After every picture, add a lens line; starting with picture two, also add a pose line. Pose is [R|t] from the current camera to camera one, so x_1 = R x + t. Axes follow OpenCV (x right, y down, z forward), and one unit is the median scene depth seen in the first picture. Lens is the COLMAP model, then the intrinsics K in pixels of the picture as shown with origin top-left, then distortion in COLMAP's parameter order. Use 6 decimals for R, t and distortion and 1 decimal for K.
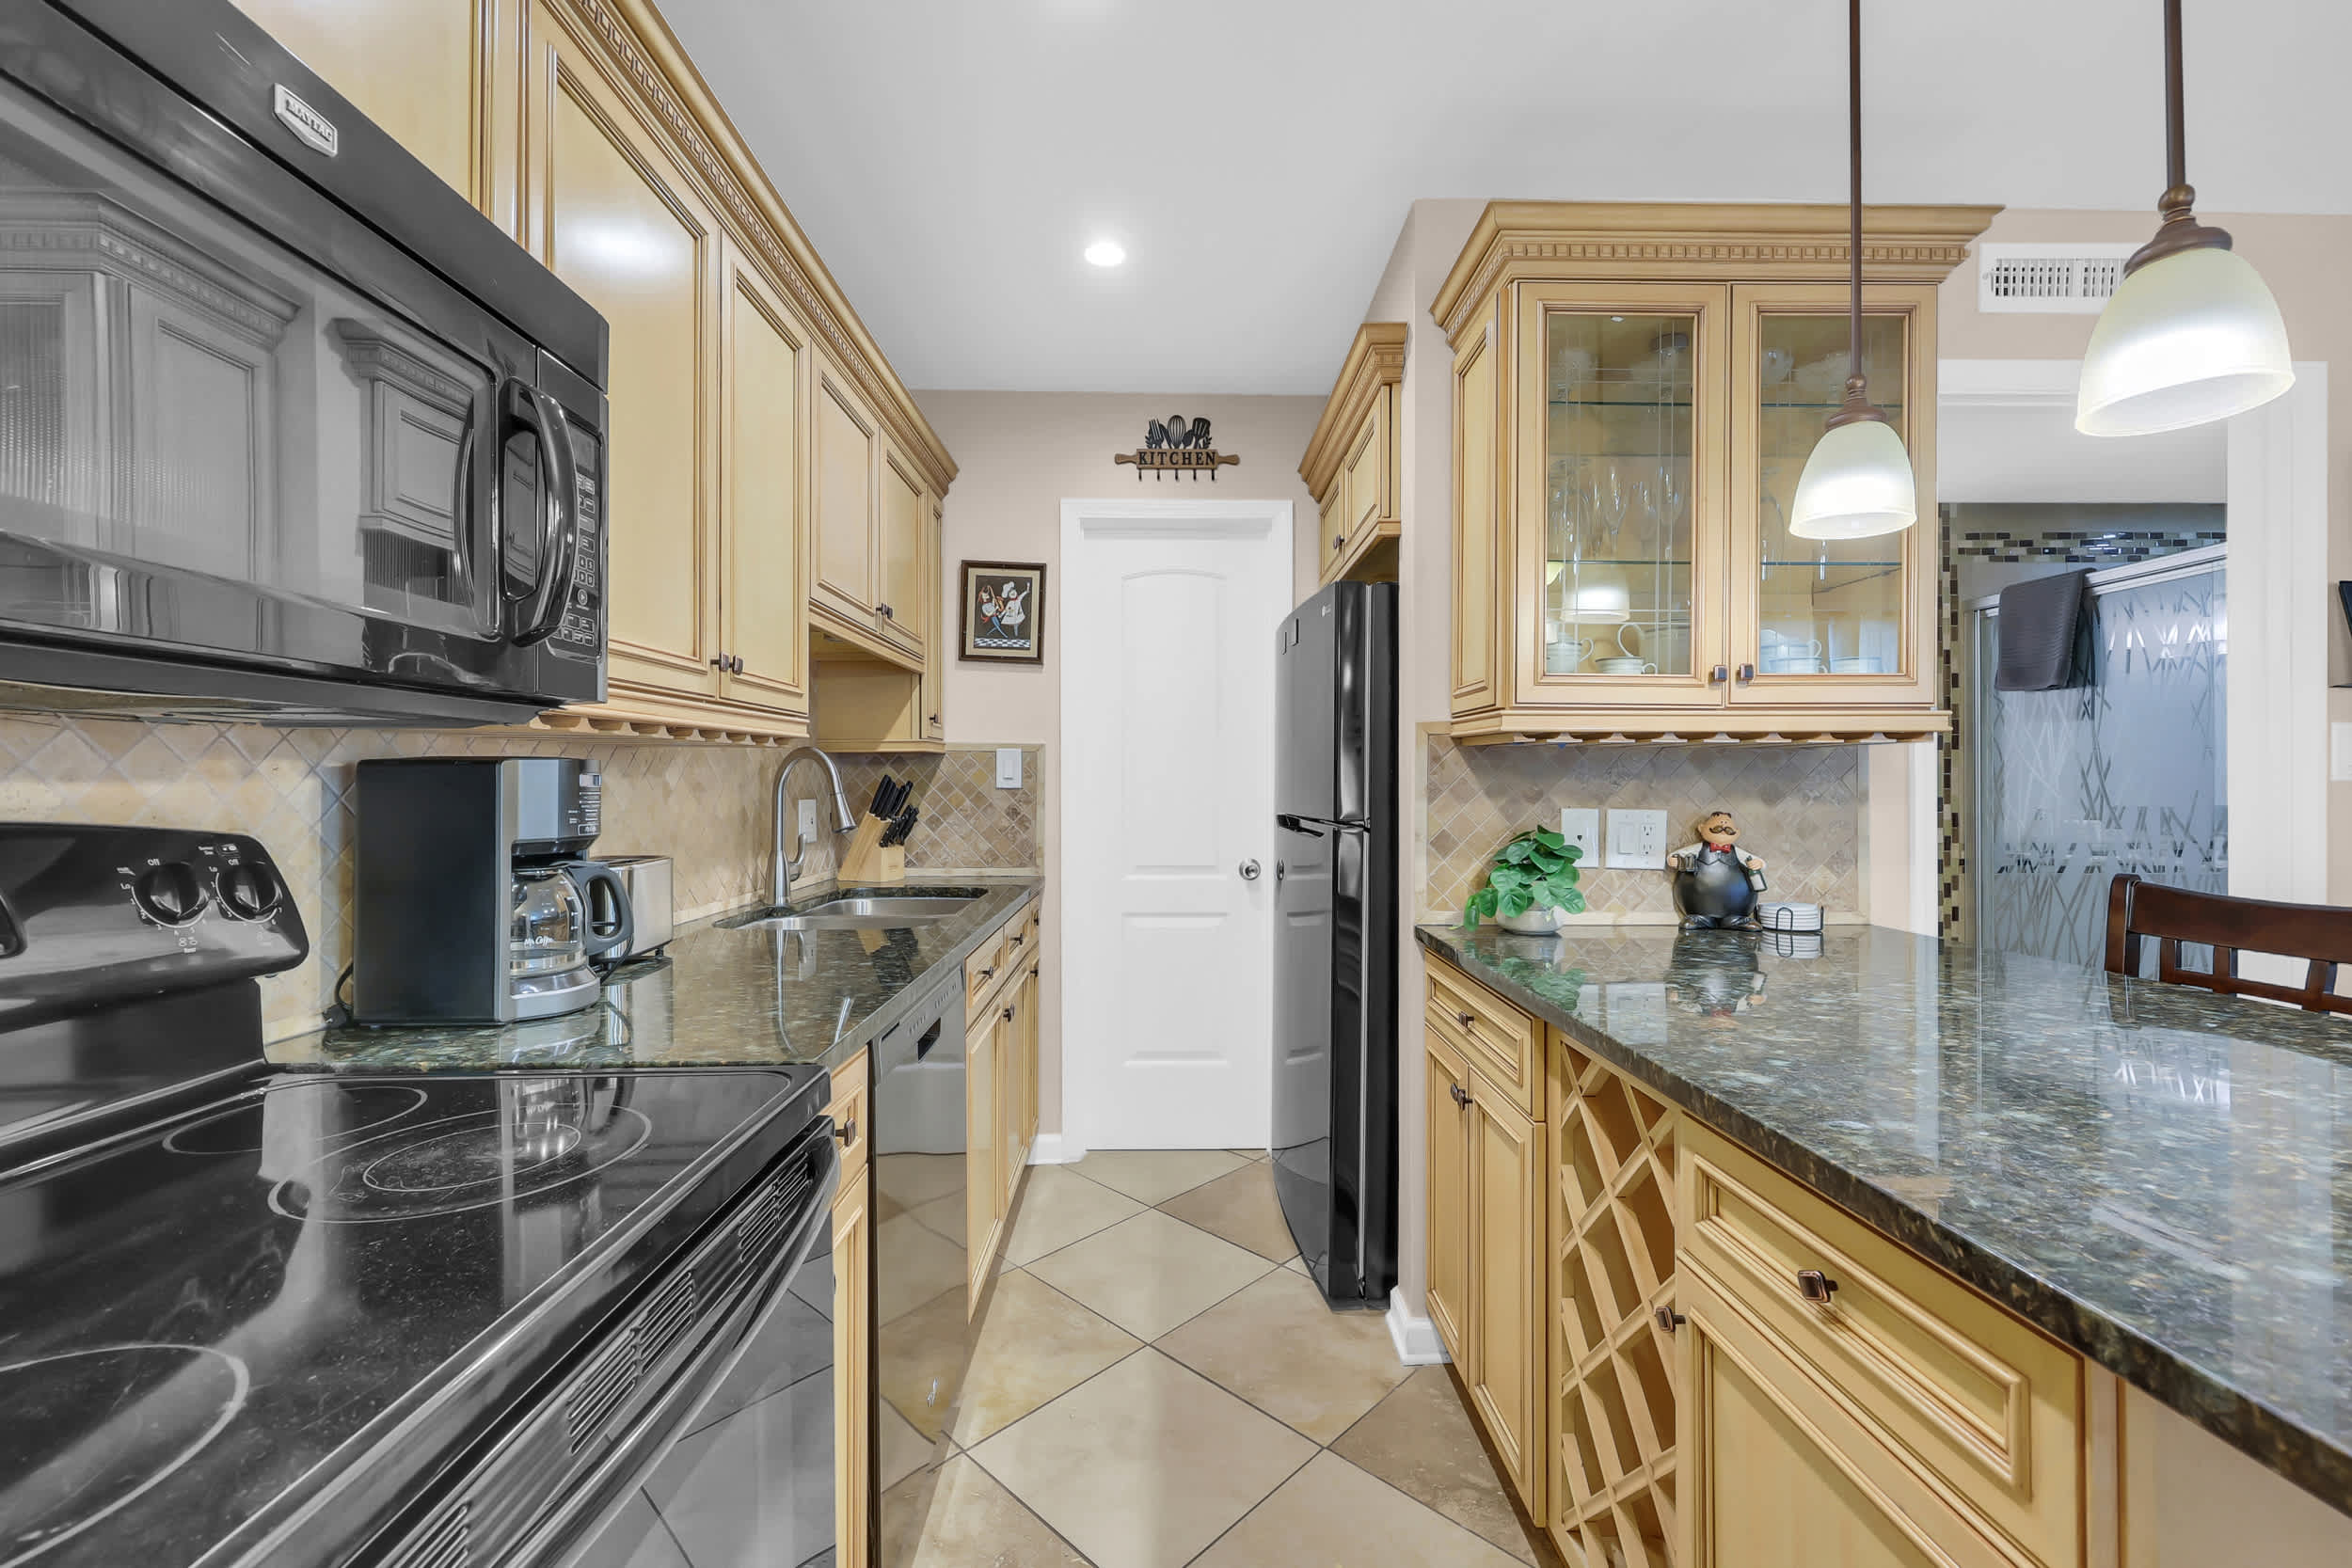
lens RADIAL K [[951.3, 0, 1172.1], [0, 951.3, 776.5], [0, 0, 1]] dist [0.000163, 0.000228]
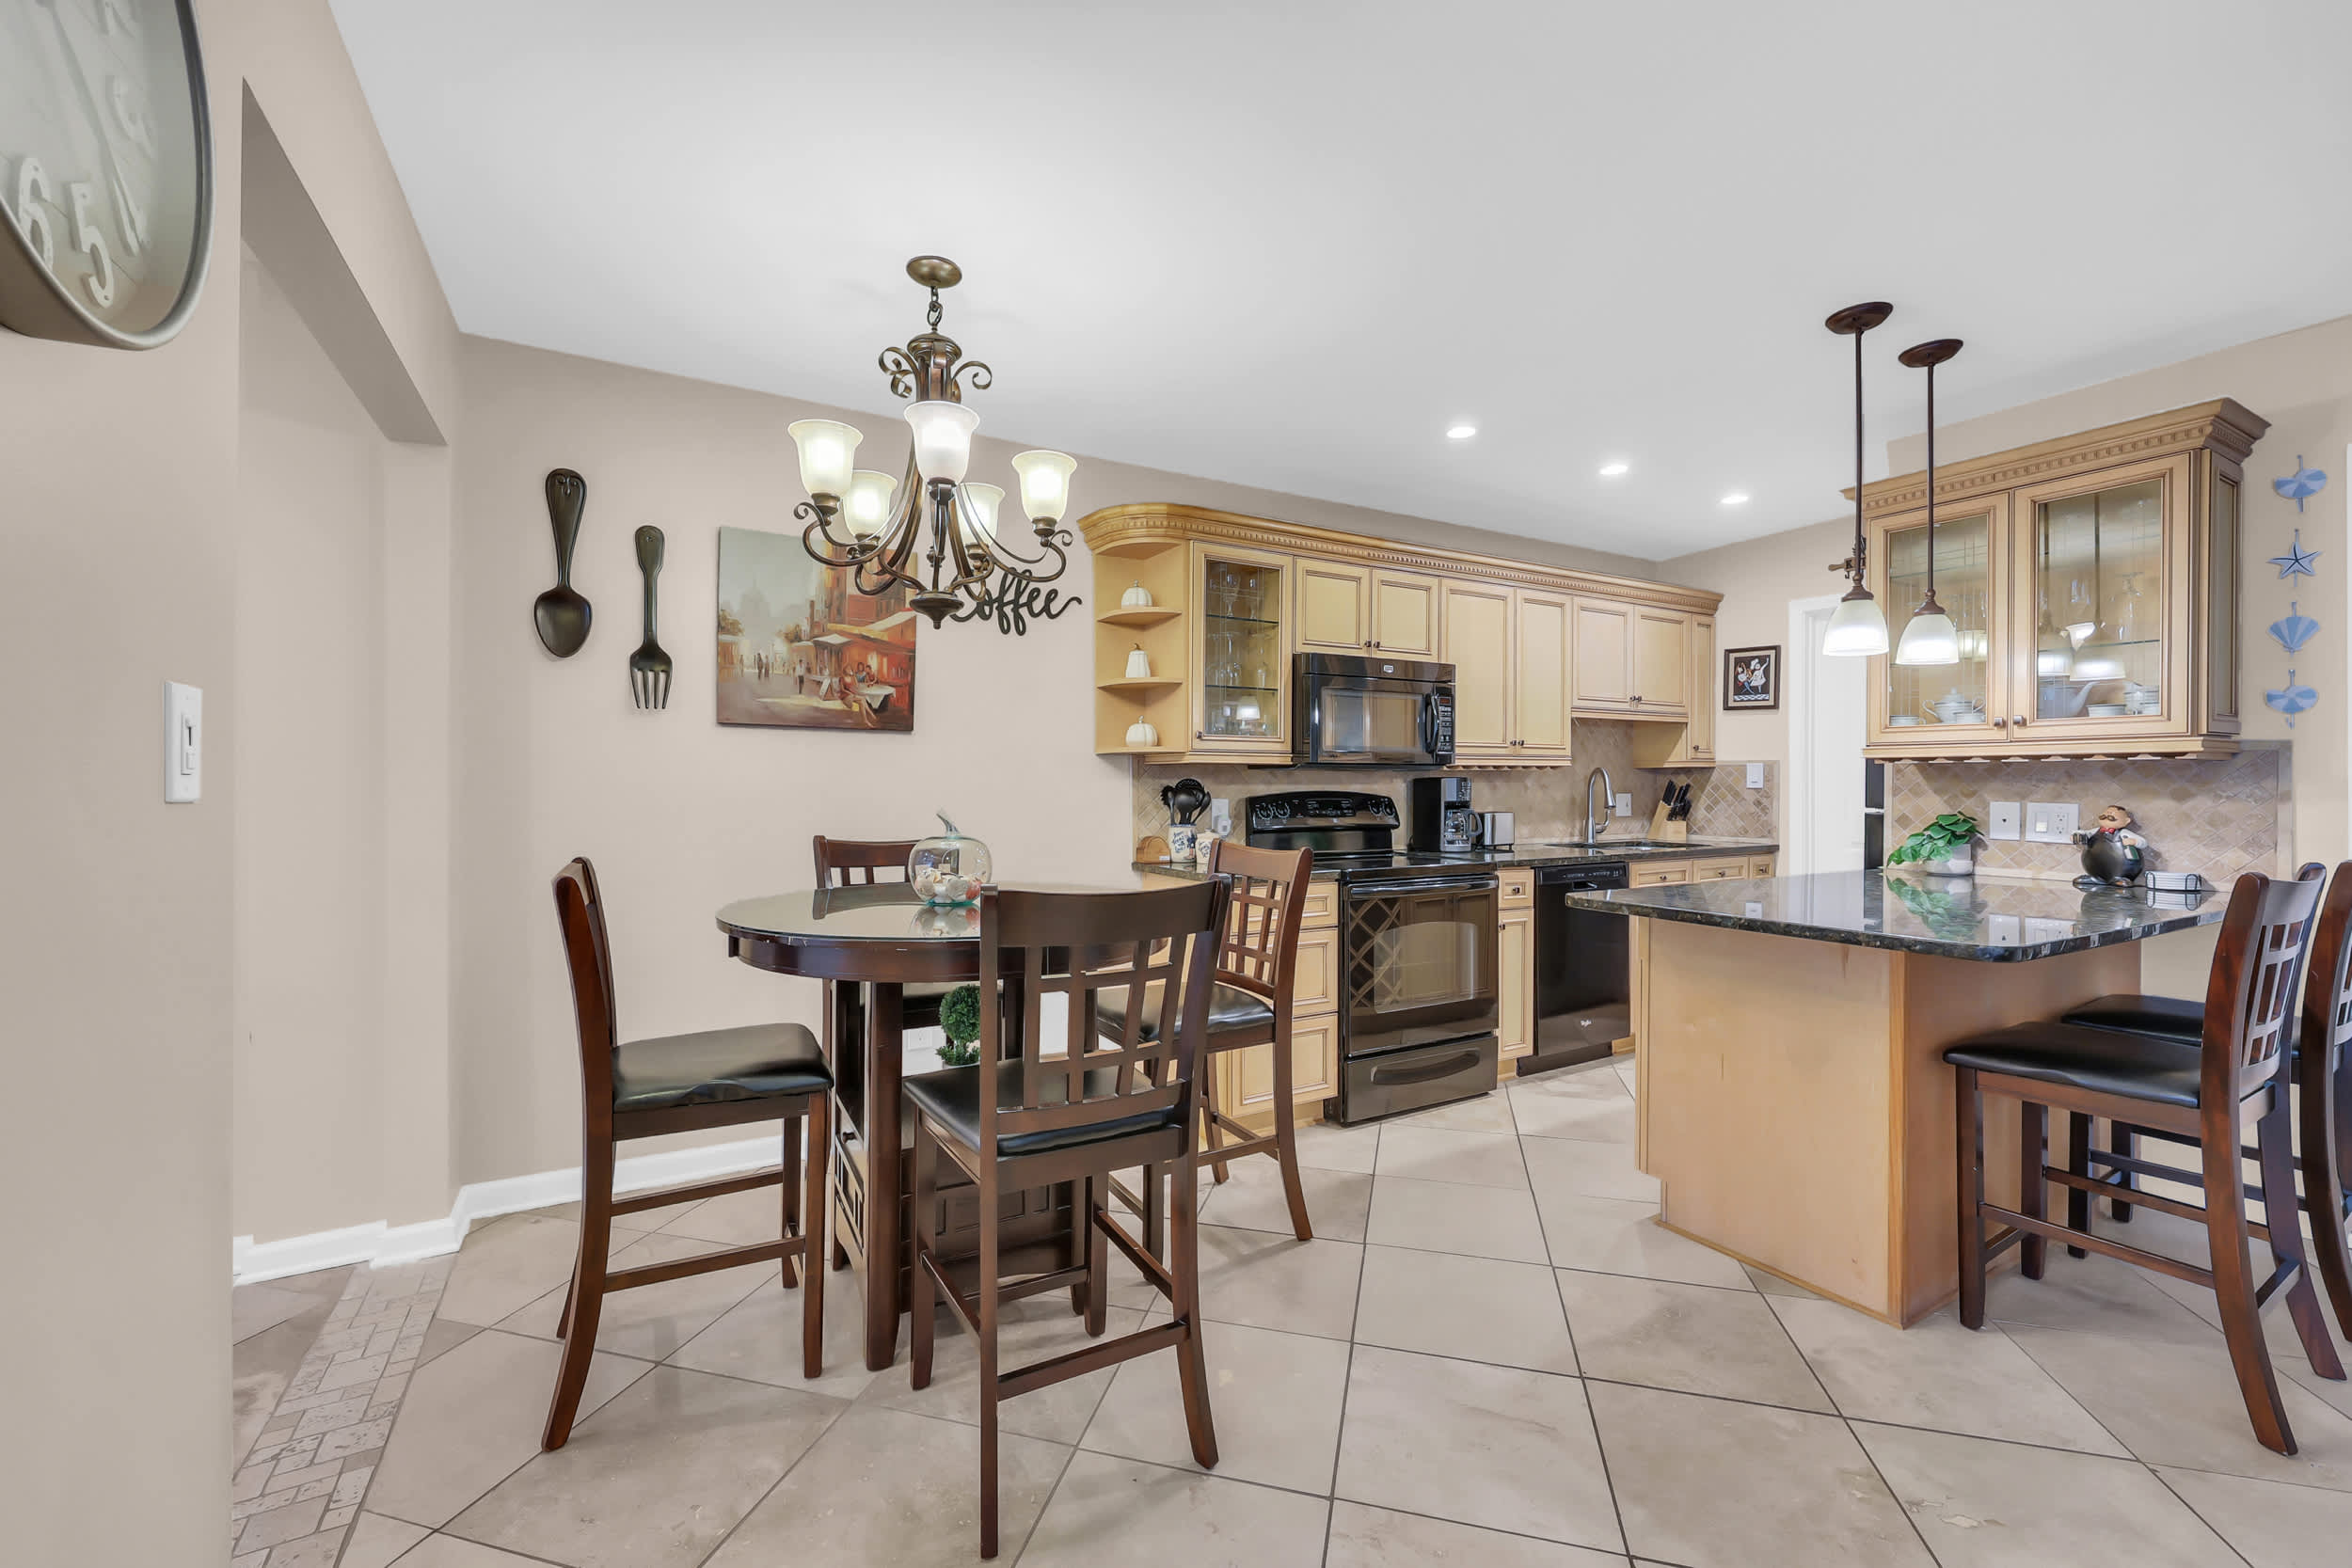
lens RADIAL K [[952.1, 0, 1171.7], [0, 952.1, 790.0], [0, 0, 1]] dist [0.001464, 0.000325]
pose [[0.483441, 0.006667, -0.875352, 1.103711], [0.005111, 0.999932, 0.010438, -0.009010], [0.875362, -0.009520, 0.483374, -0.923502]]
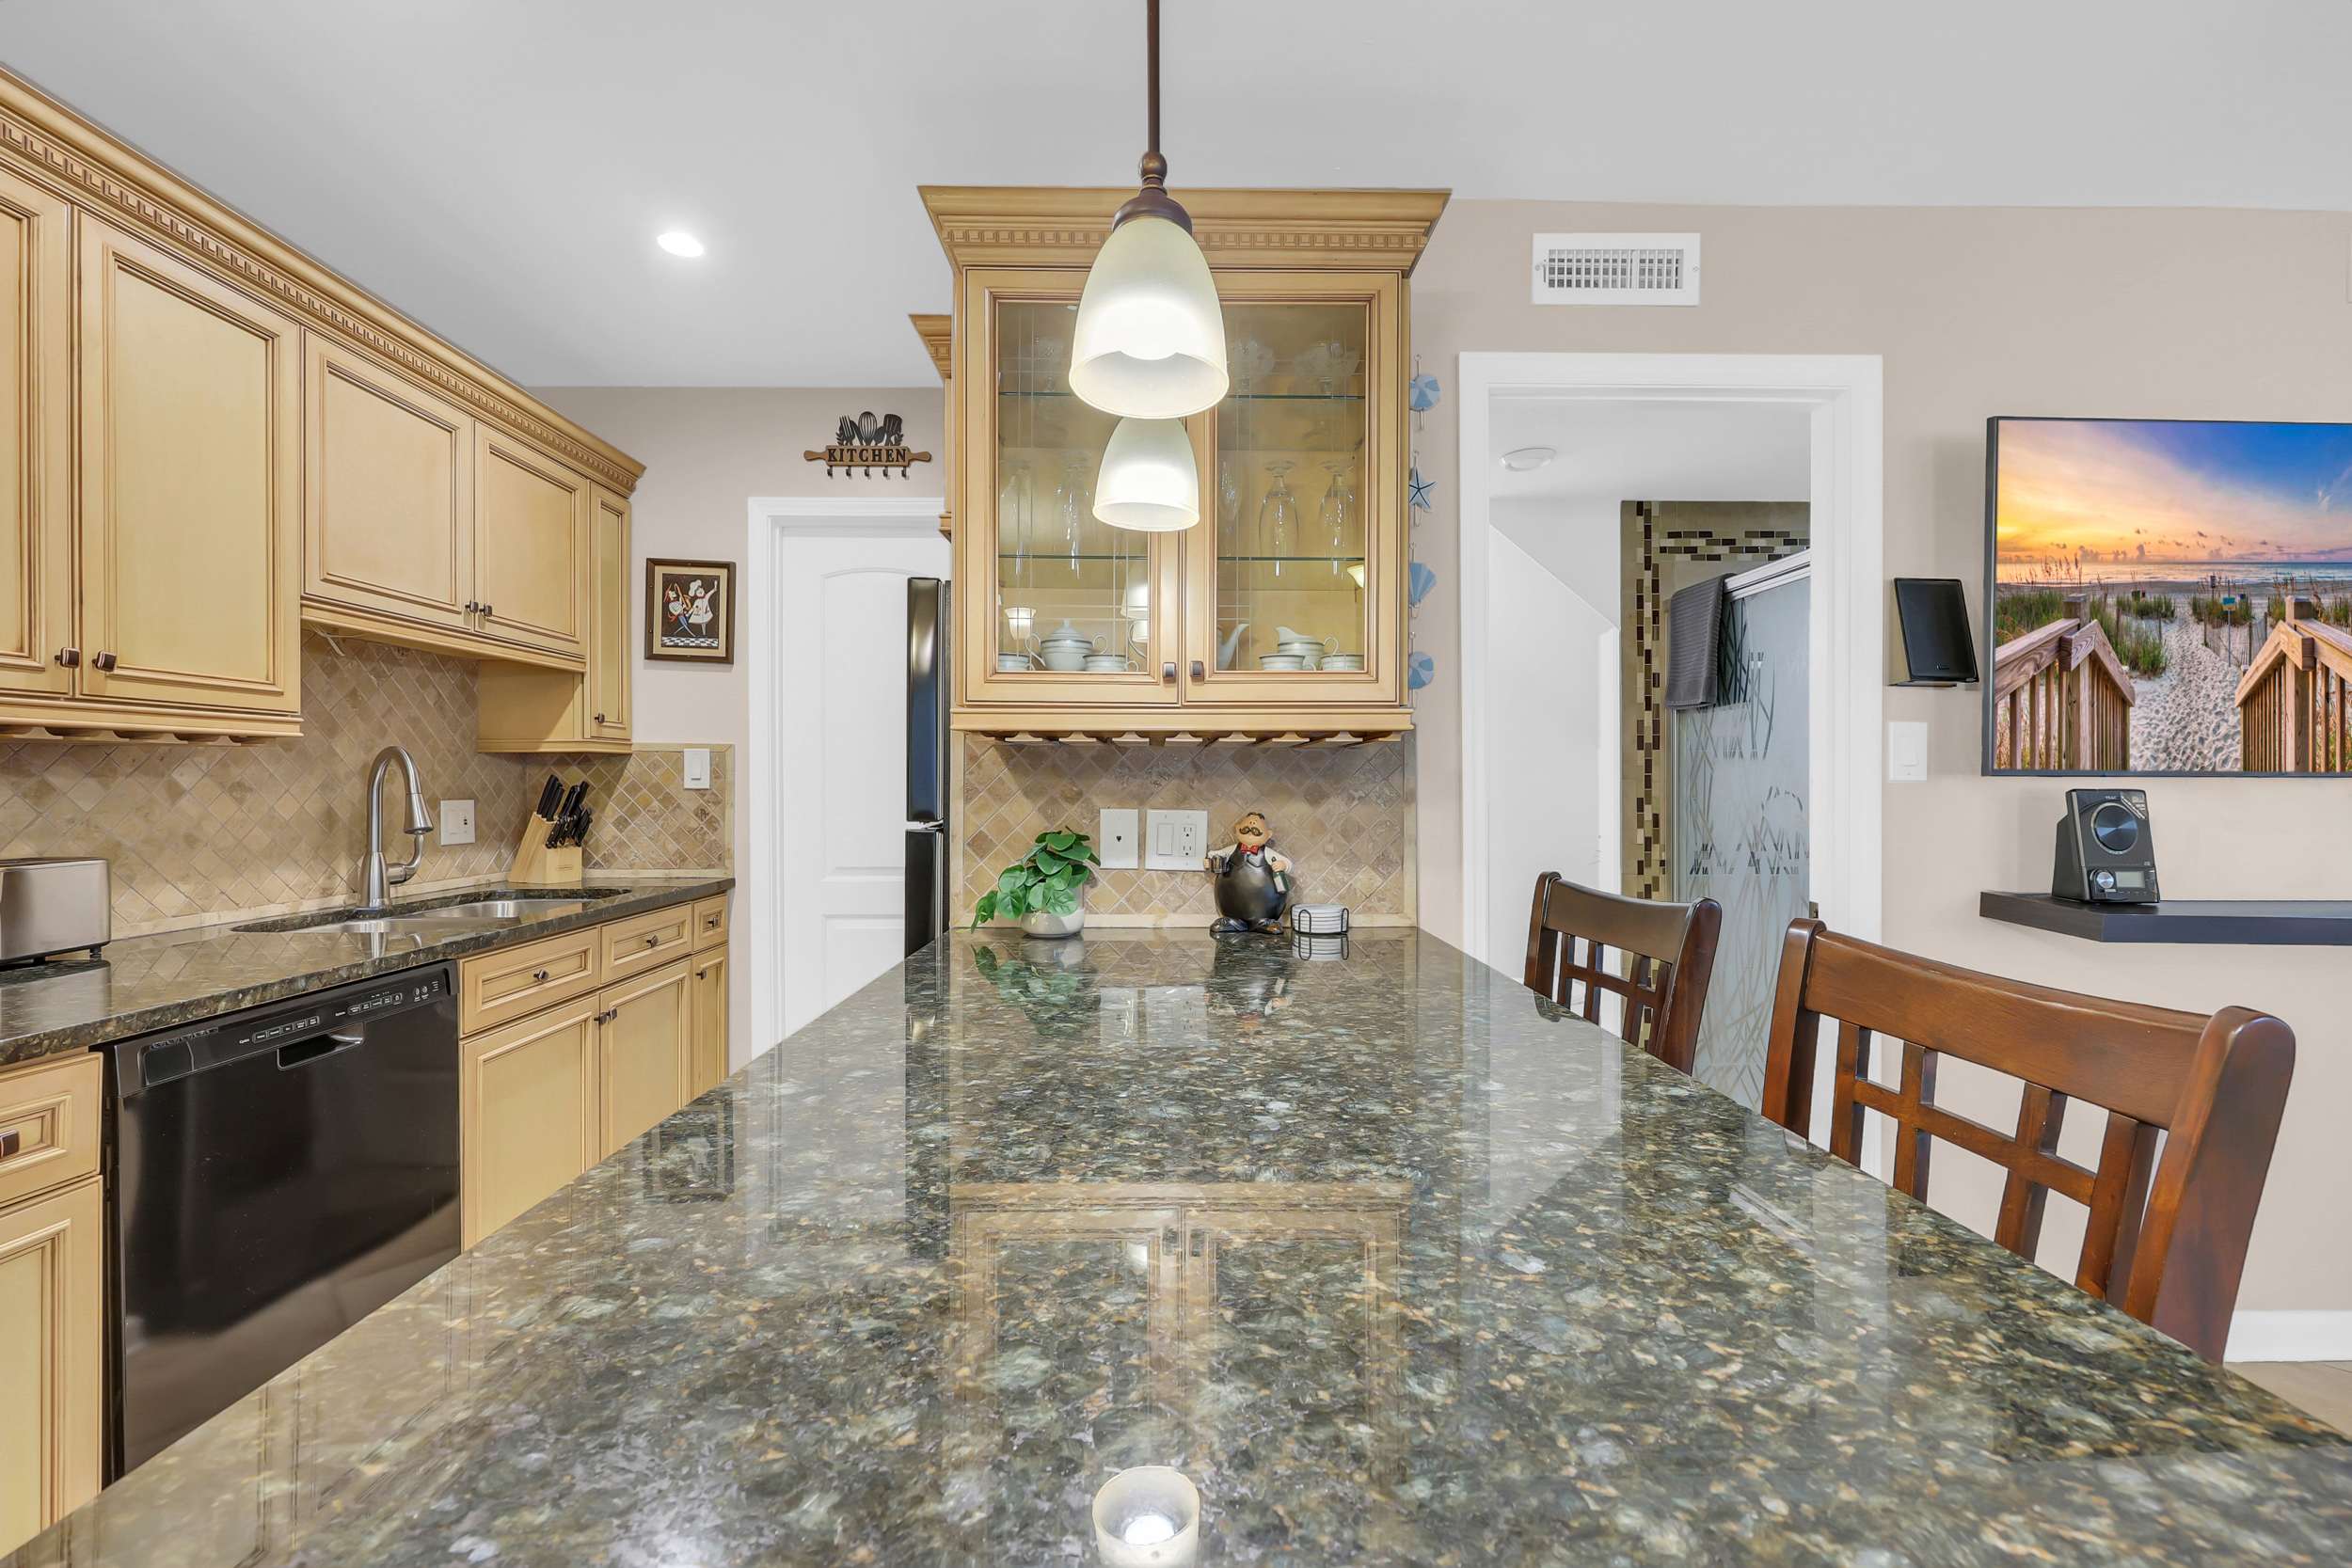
lens RADIAL K [[943.6, 0, 1170.2], [0, 943.6, 783.9], [0, 0, 1]] dist [0.000466, 0.000379]
pose [[0.999997, -0.000011, 0.002273, 0.465391], [-0.000005, 0.999976, 0.006890, 0.000766], [-0.002273, -0.006890, 0.999974, 0.023280]]
